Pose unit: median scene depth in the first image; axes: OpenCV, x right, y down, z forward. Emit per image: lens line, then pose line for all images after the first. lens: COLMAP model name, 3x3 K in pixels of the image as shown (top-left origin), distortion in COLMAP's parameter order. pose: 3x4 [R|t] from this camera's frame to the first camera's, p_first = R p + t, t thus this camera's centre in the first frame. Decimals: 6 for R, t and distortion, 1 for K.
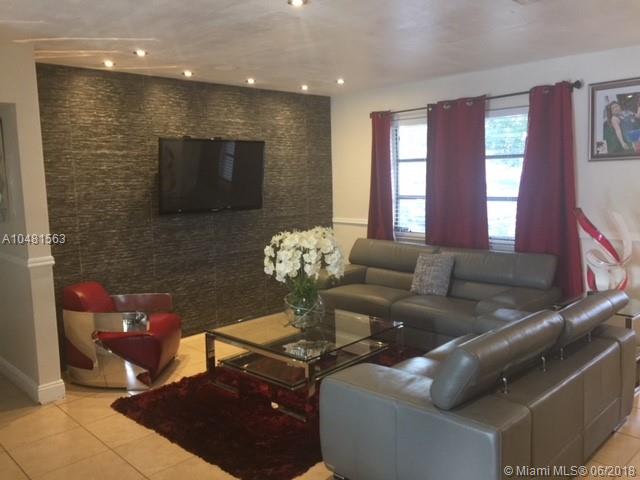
lens RADIAL K [[537.2, 0, 323.2], [0, 537.2, 236.2], [0, 0, 1]] dist [0.024926, -0.039809]
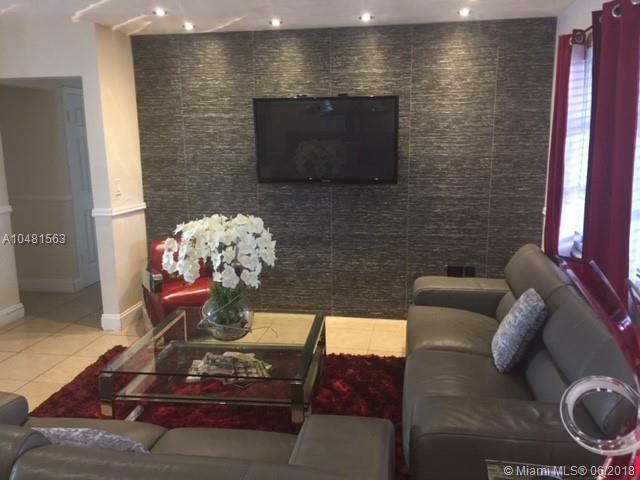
lens RADIAL K [[537.2, 0, 321.9], [0, 537.2, 241.2], [0, 0, 1]] dist [0.024926, -0.039809]
pose [[0.580268, 0.171419, -0.796181, 0.557729], [-0.100979, 0.985198, 0.138520, -0.081276], [0.808141, 0.000019, 0.588989, 0.551880]]
